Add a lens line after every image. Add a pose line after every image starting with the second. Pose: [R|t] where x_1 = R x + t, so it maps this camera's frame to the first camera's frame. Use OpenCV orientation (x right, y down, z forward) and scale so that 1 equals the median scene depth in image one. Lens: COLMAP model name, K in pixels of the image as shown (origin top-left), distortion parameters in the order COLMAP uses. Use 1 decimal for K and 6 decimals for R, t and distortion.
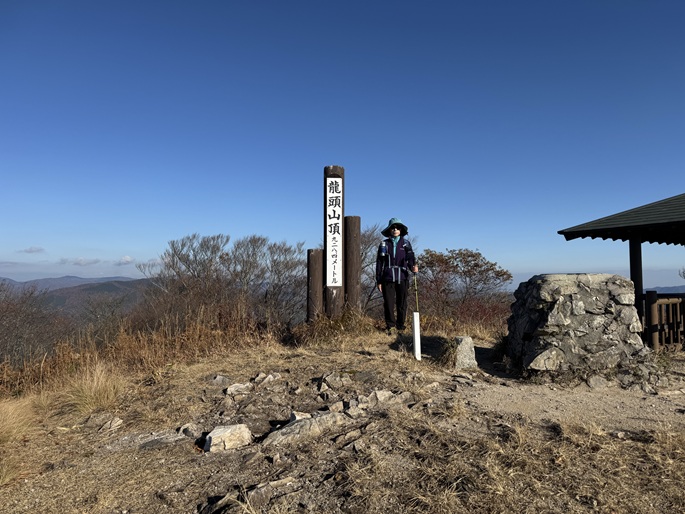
lens RADIAL K [[478.8, 0, 342.5], [0, 478.8, 257.0], [0, 0, 1]] dist [0.108768, -0.000506]
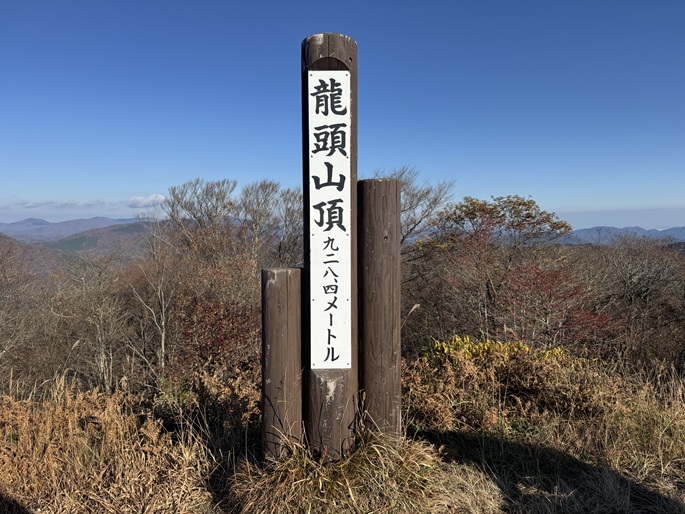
lens RADIAL K [[478.8, 0, 342.5], [0, 478.8, 257.0], [0, 0, 1]] dist [0.108768, -0.000506]
pose [[0.998774, -0.001449, -0.049491, 0.010656], [0.007559, 0.992318, 0.123479, -0.071708], [0.048932, -0.123702, 0.991112, 0.624378]]
